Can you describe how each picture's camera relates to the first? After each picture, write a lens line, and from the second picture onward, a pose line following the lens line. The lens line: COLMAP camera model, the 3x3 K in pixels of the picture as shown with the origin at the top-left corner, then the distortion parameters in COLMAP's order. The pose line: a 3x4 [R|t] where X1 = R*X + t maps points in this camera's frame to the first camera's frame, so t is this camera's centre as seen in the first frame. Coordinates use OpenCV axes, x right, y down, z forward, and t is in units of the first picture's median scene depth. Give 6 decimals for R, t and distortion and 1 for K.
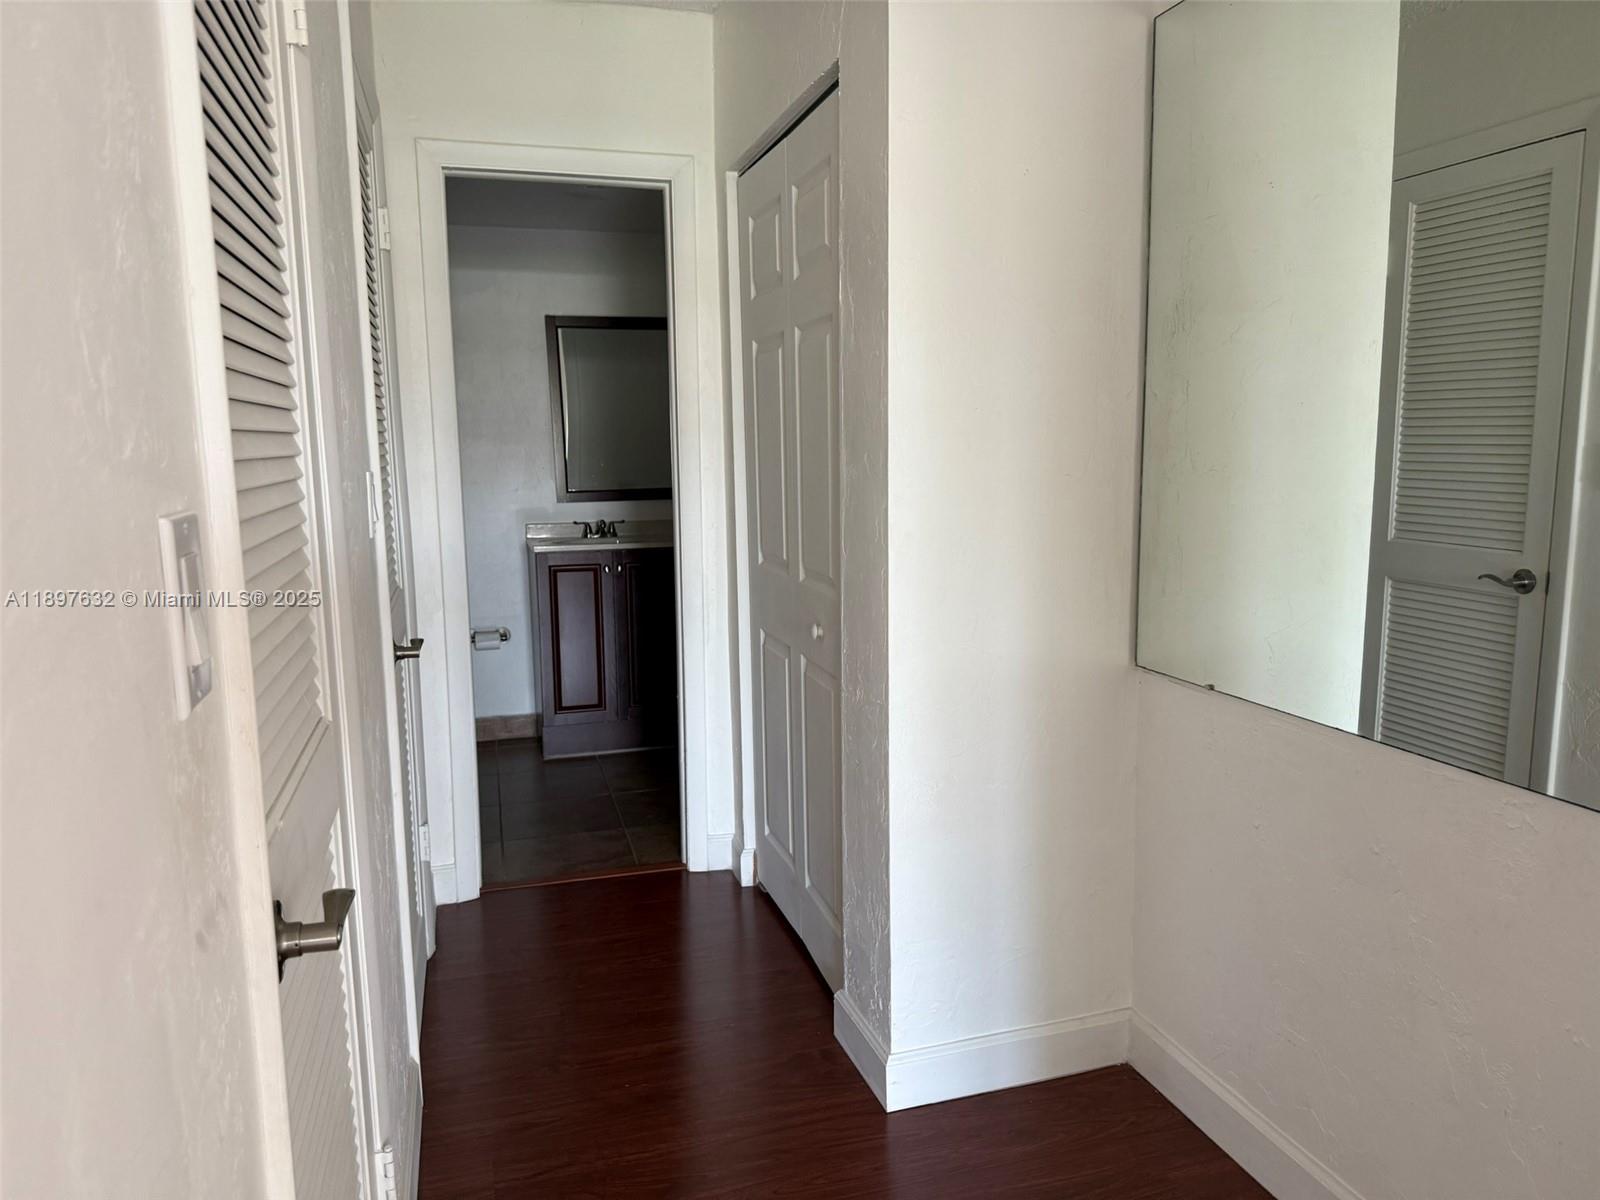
lens RADIAL K [[1135.6, 0, 801.4], [0, 1135.6, 606.9], [0, 0, 1]] dist [0.021634, -0.060984]
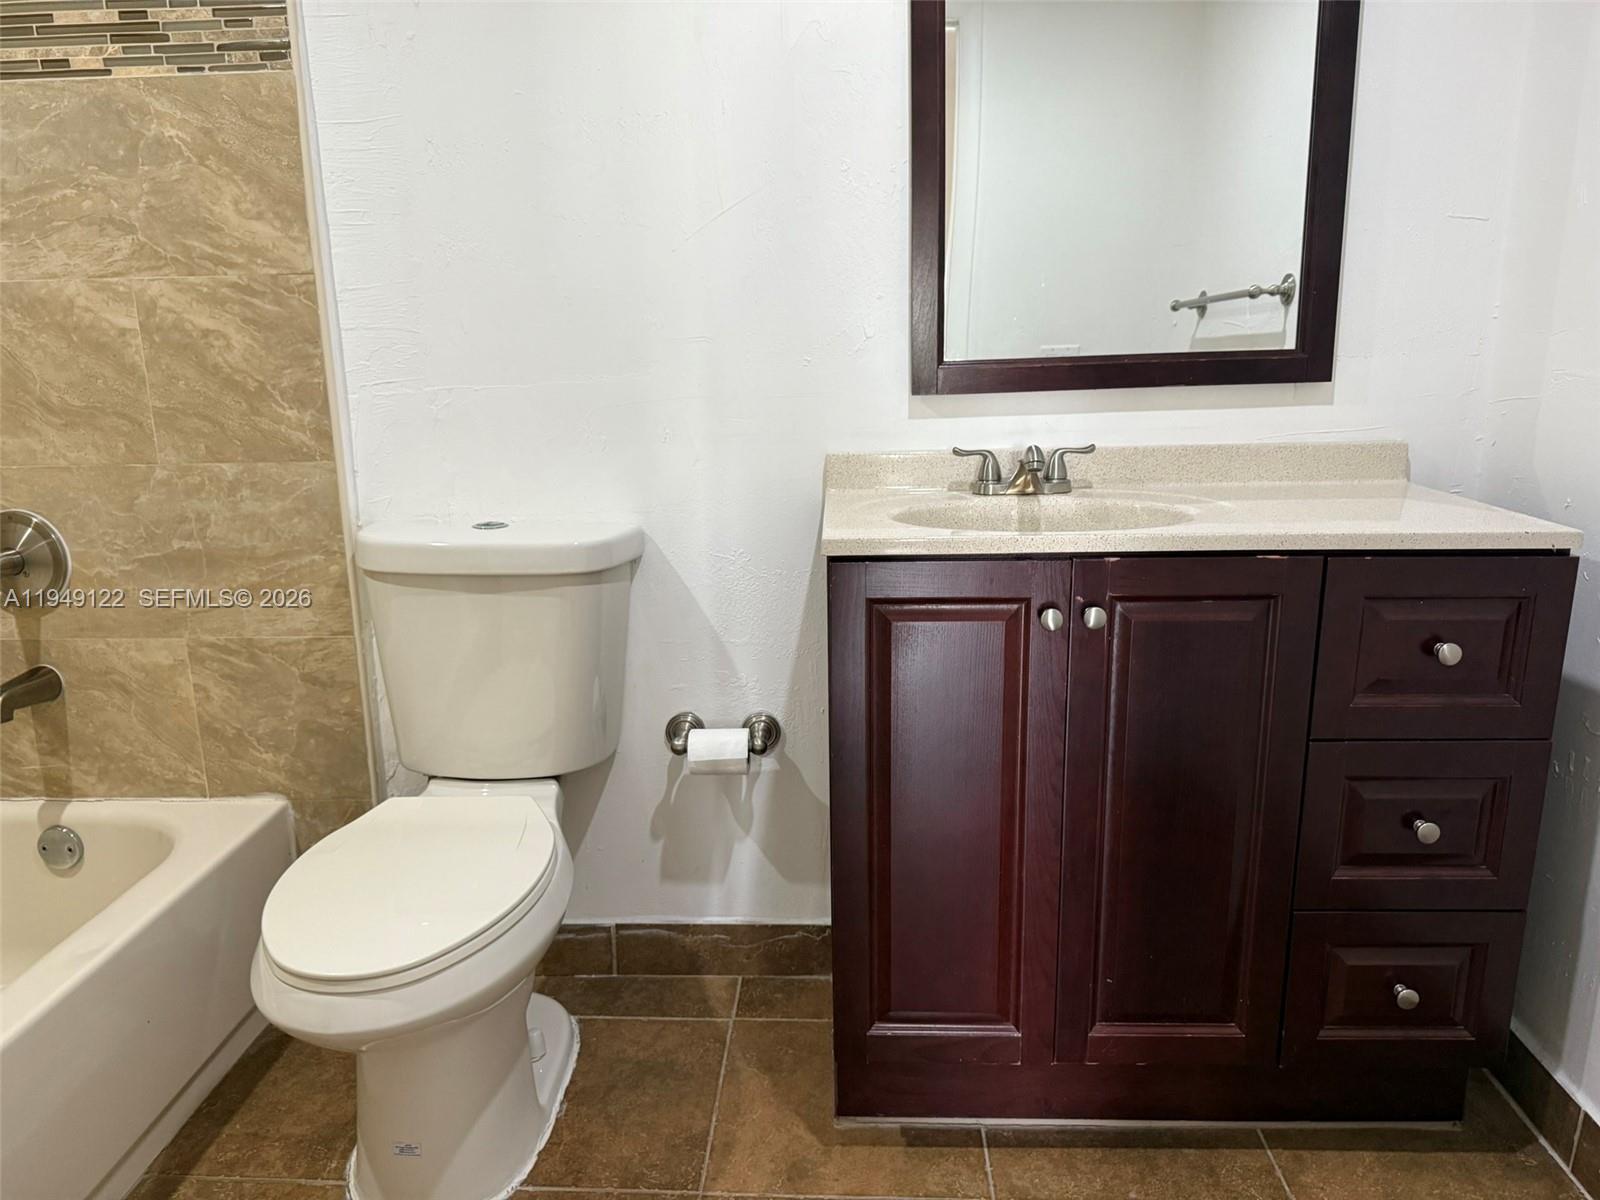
lens RADIAL K [[1135.6, 0, 796.9], [0, 1135.6, 588.1], [0, 0, 1]] dist [0.021634, -0.060984]
pose [[0.942924, 0.071448, -0.325254, -0.125670], [-0.039504, 0.993815, 0.103785, -0.066168], [0.330657, -0.085012, 0.939914, 0.636113]]
